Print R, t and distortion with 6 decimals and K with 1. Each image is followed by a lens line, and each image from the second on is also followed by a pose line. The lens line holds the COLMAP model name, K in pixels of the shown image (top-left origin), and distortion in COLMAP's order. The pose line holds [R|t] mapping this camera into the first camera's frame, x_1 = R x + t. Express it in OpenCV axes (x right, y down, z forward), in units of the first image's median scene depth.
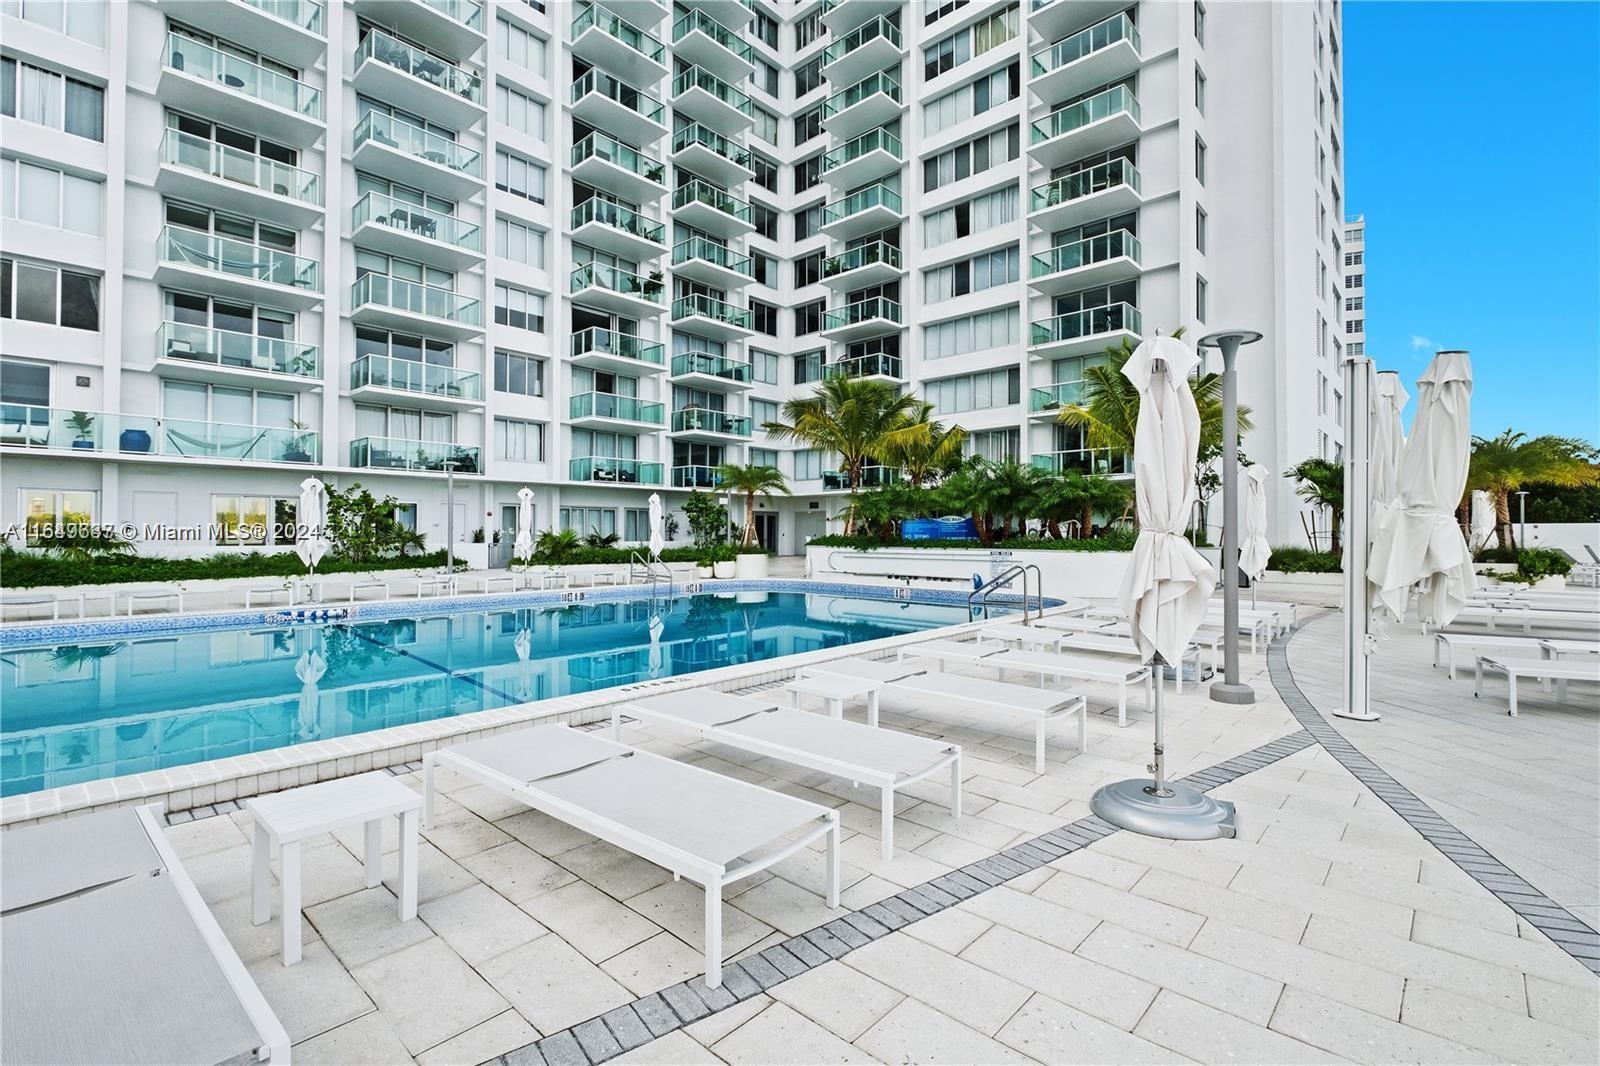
lens RADIAL K [[688.8, 0, 811.3], [0, 688.8, 534.0], [0, 0, 1]] dist [0.003242, -0.003701]
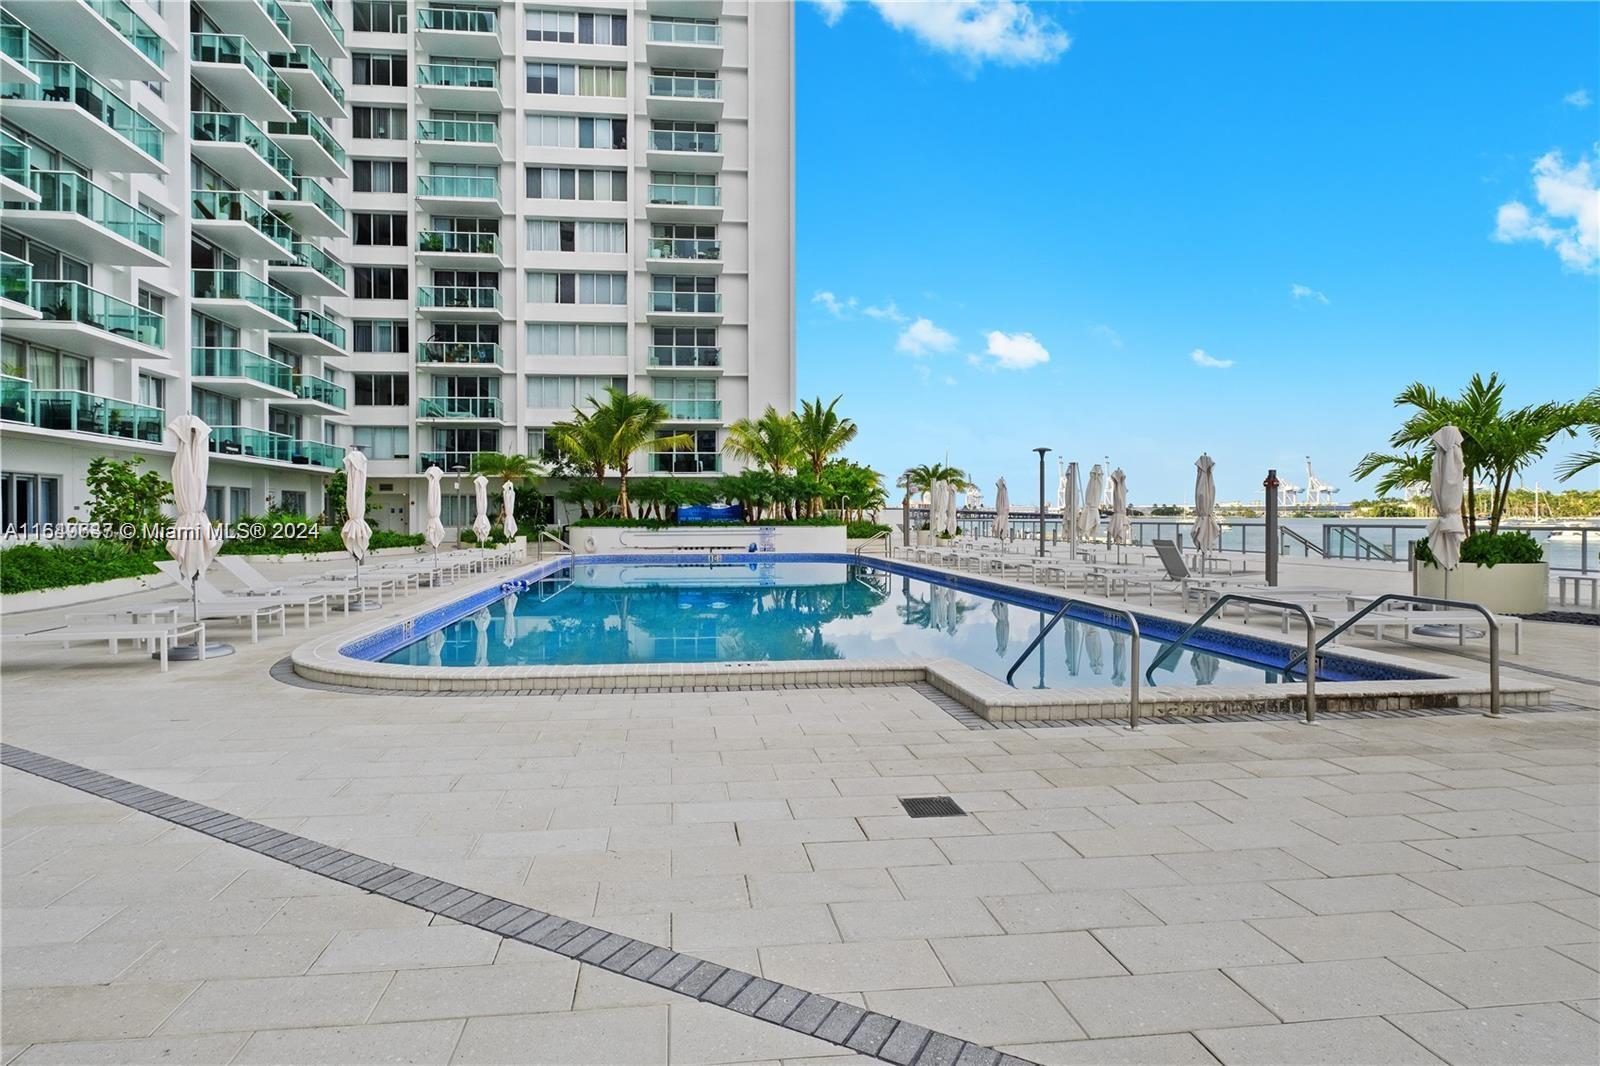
lens RADIAL K [[816.6, 0, 757.8], [0, 816.6, 524.4], [0, 0, 1]] dist [0.007179, 0.001136]
pose [[0.671052, -0.007908, 0.741368, -0.577414], [0.006603, 0.999967, 0.004690, 0.004824], [-0.741381, 0.001748, 0.671082, -0.114636]]
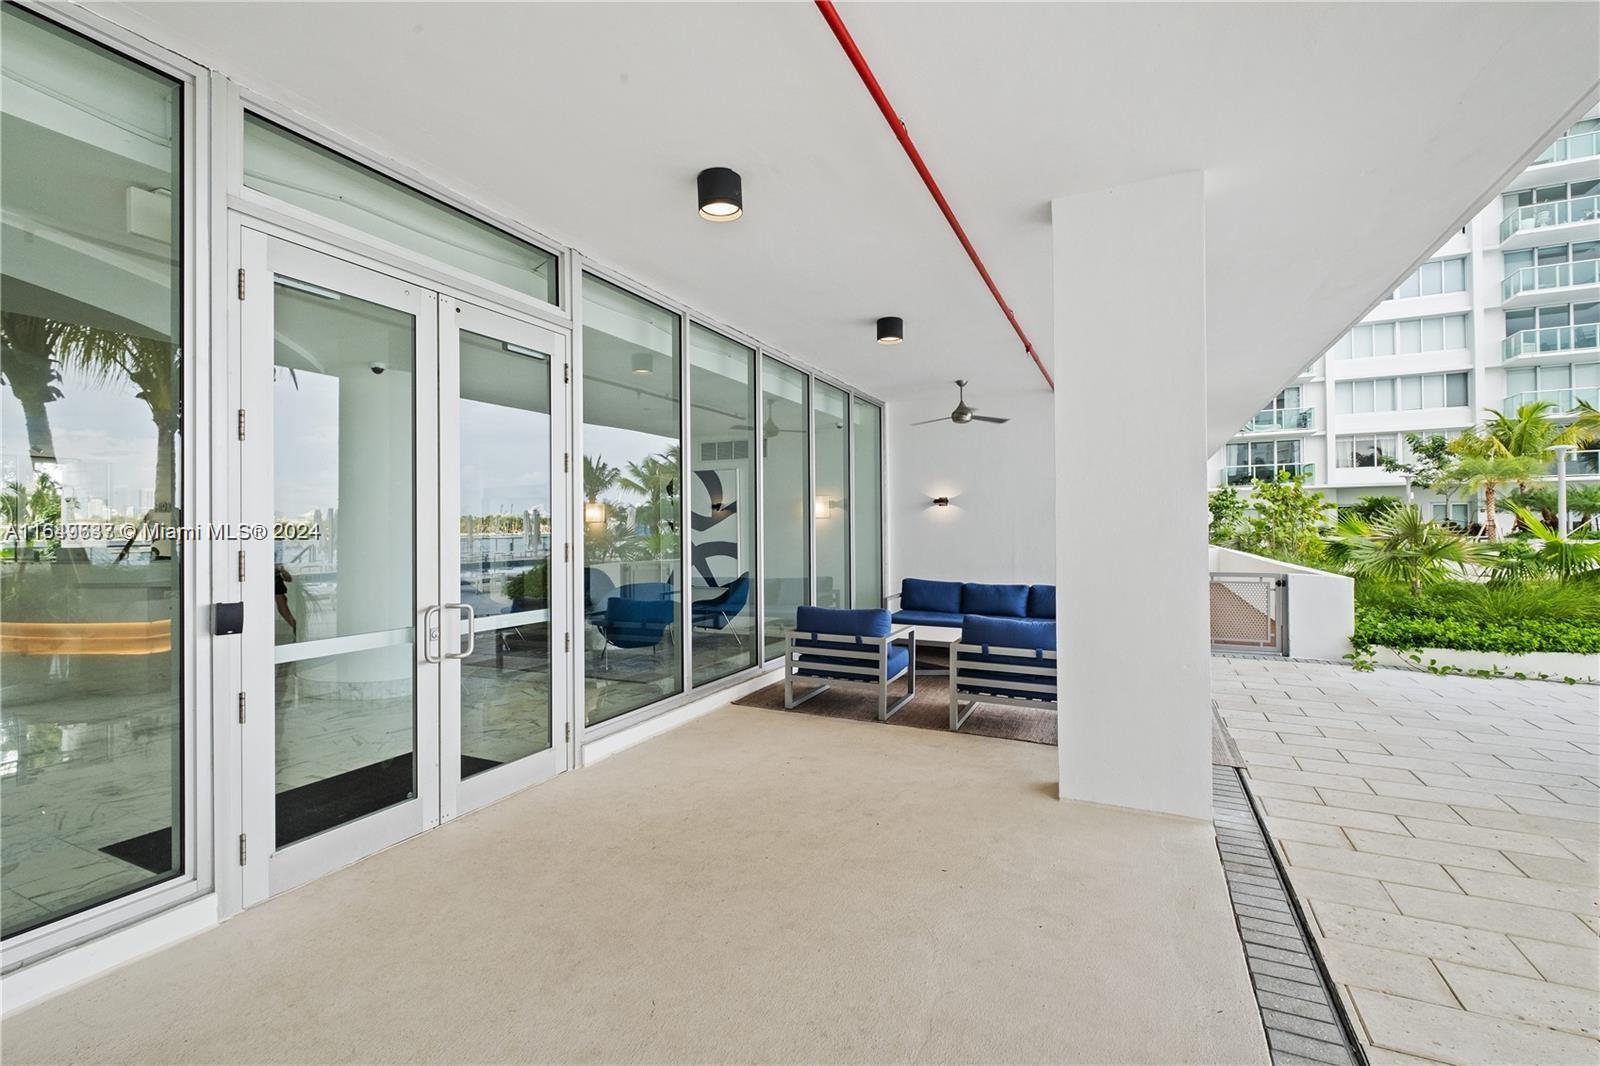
lens RADIAL K [[688.8, 0, 820.1], [0, 688.8, 522.7], [0, 0, 1]] dist [0.003242, -0.003701]
pose [[0.951366, -0.001760, 0.308059, -0.946273], [0.007487, 0.999820, -0.017409, -0.000851], [-0.307973, 0.018869, 0.951208, 0.294932]]
